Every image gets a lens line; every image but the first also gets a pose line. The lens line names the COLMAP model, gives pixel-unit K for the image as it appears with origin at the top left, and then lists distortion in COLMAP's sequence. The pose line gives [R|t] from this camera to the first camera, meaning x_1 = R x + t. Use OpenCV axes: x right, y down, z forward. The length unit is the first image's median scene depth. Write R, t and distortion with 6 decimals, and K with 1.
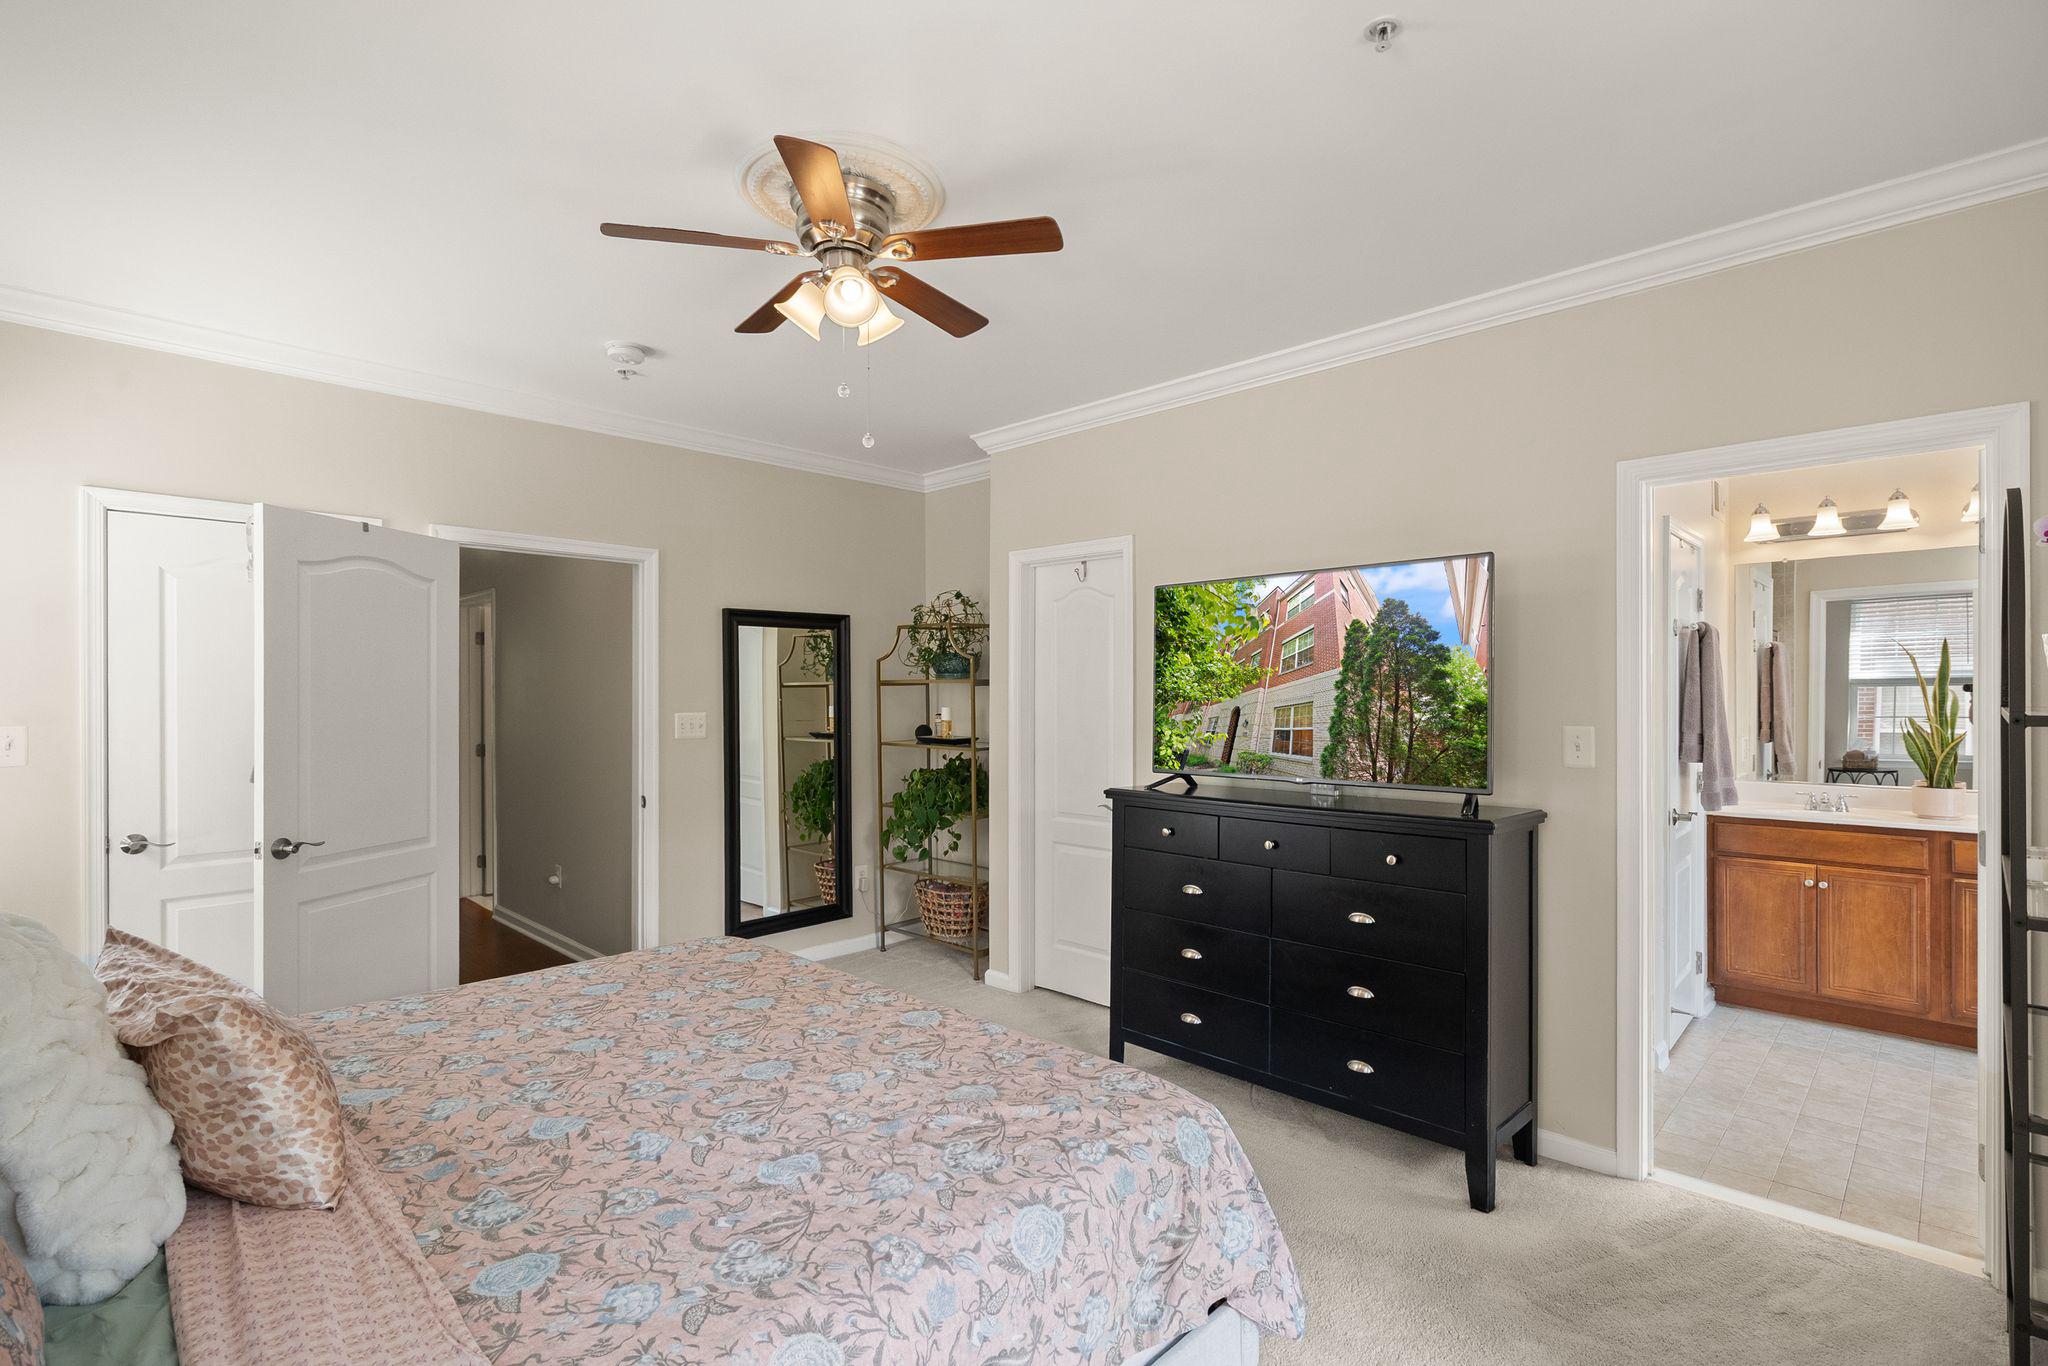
lens RADIAL K [[1005.5, 0, 1008.7], [0, 1005.5, 694.6], [0, 0, 1]] dist [-0.004400, -0.000267]
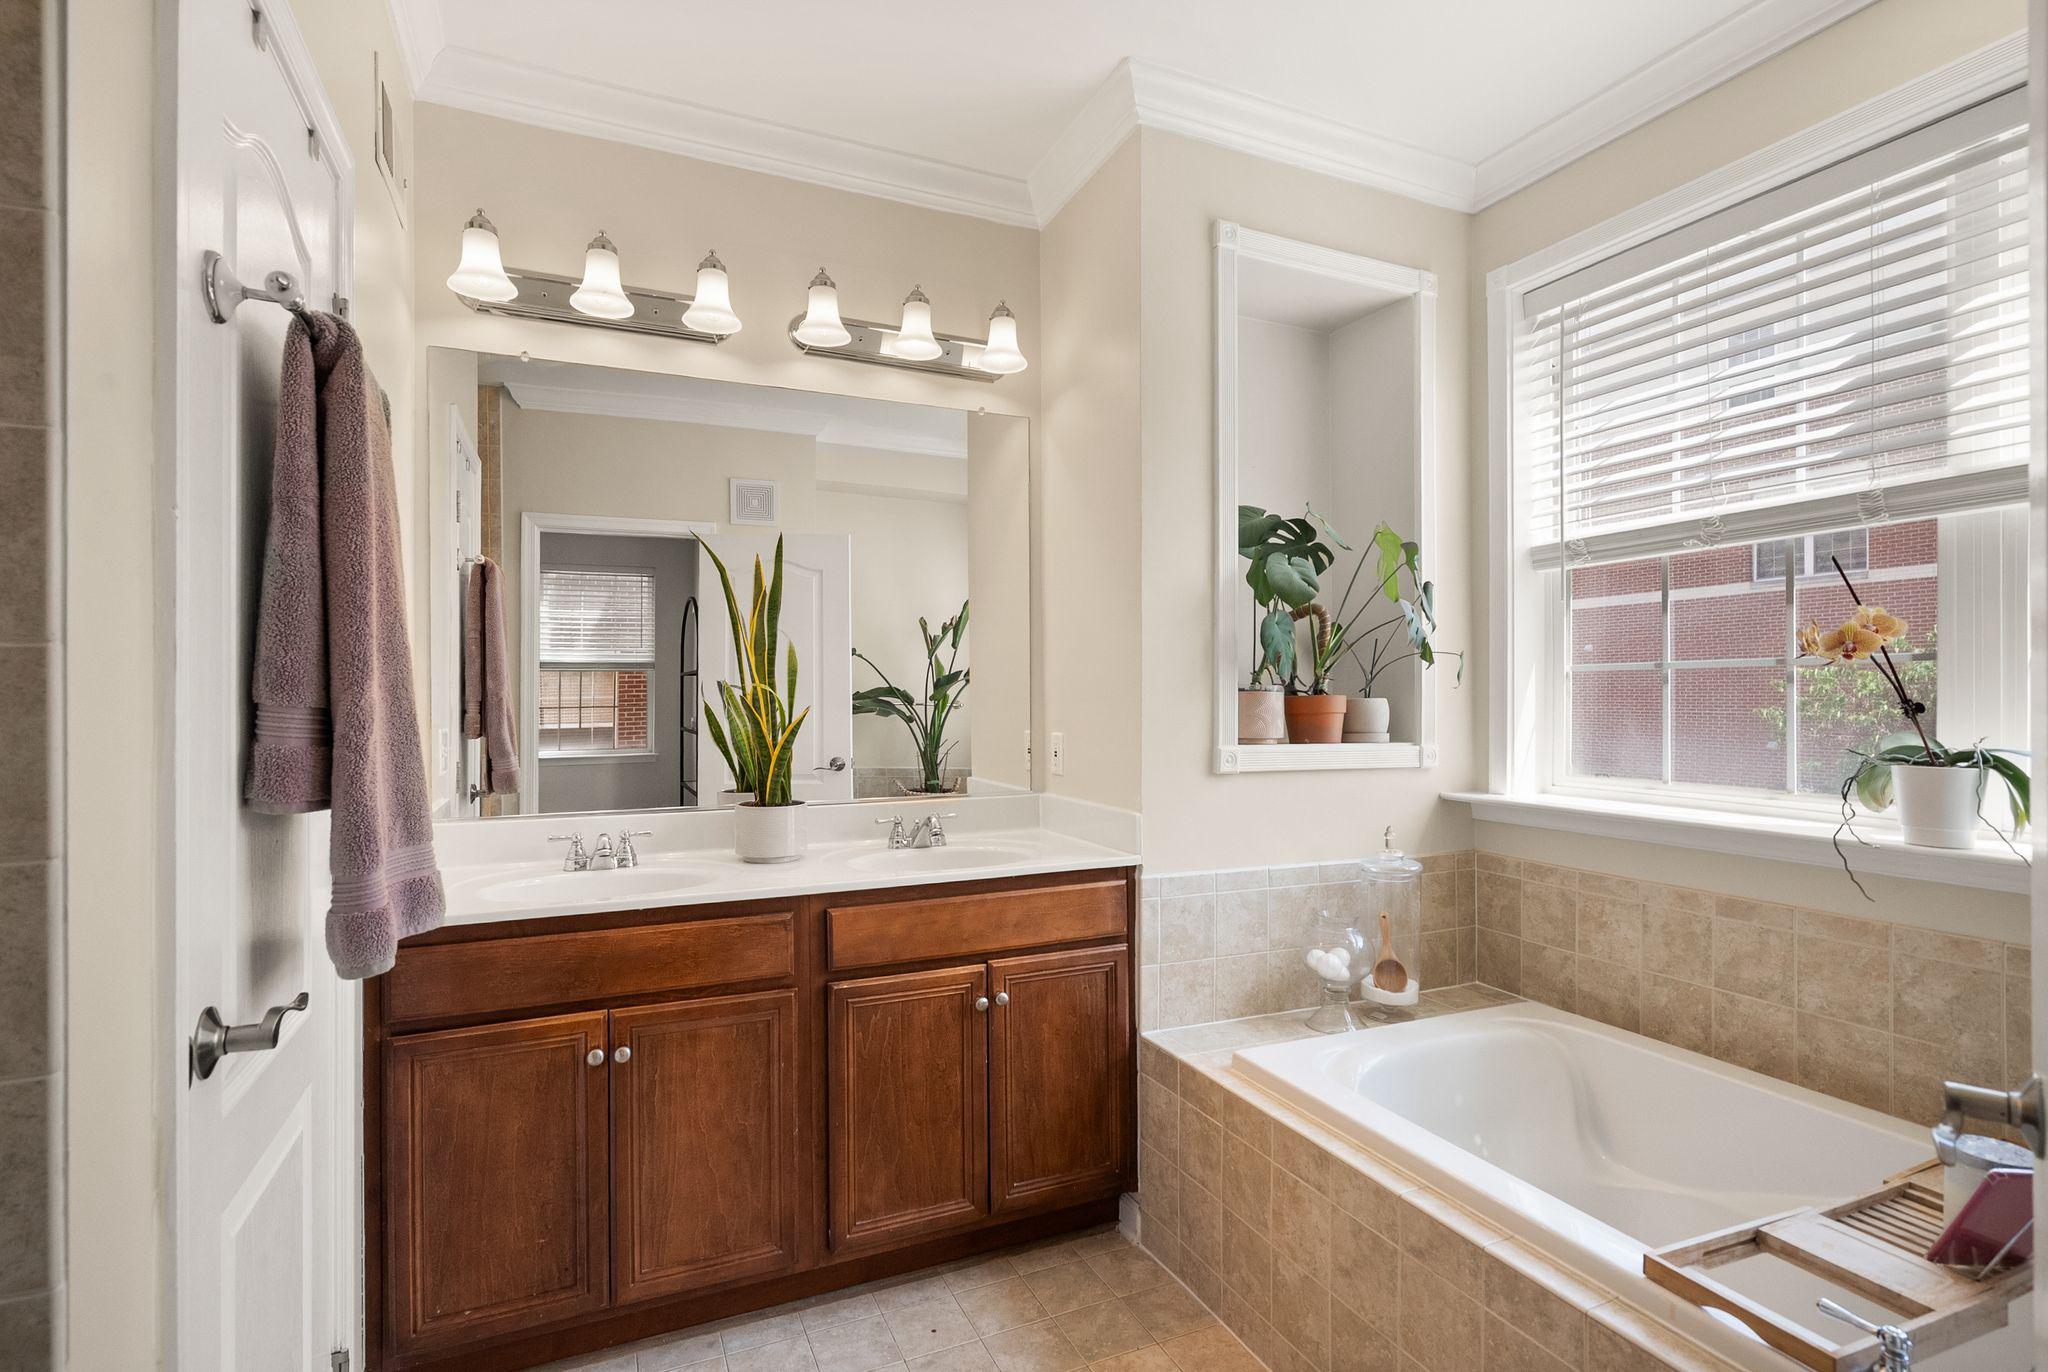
lens RADIAL K [[1005.5, 0, 1008.7], [0, 1005.5, 697.6], [0, 0, 1]] dist [-0.004400, -0.000267]
pose [[0.396428, -0.003339, 0.918060, 0.477133], [0.005245, 0.999985, 0.001372, 0.034585], [-0.918051, 0.004271, 0.396440, 0.669723]]
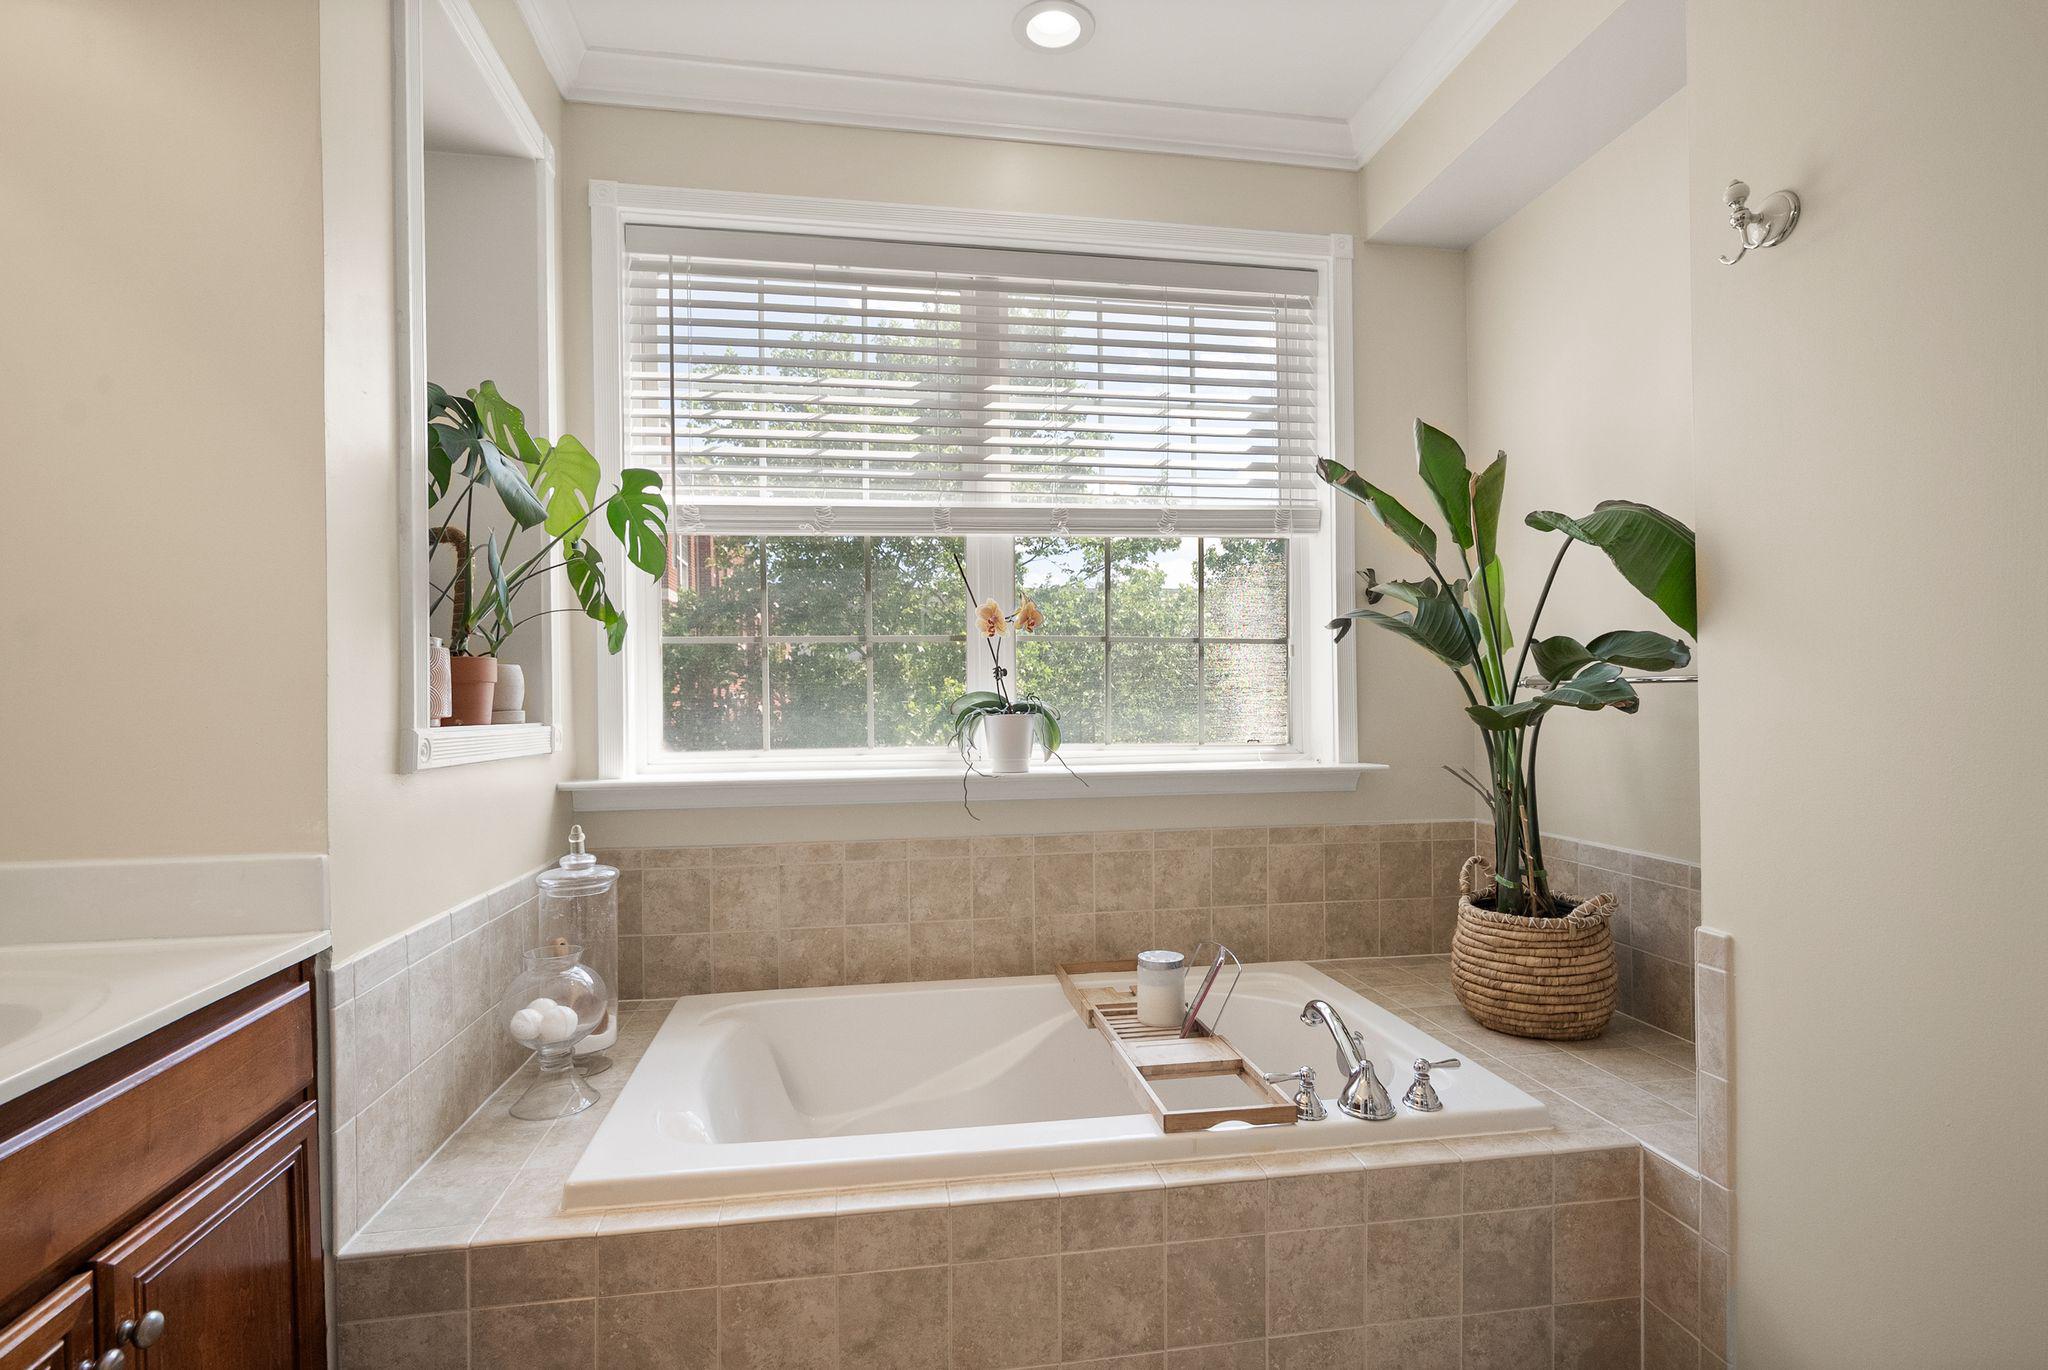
lens RADIAL K [[1005.5, 0, 1008.7], [0, 1005.5, 696.6], [0, 0, 1]] dist [-0.004400, -0.000267]
pose [[-0.803107, 0.009803, 0.595754, 0.665359], [0.014353, 0.999893, 0.002895, 0.053435], [-0.595662, 0.010876, -0.803162, 0.941887]]
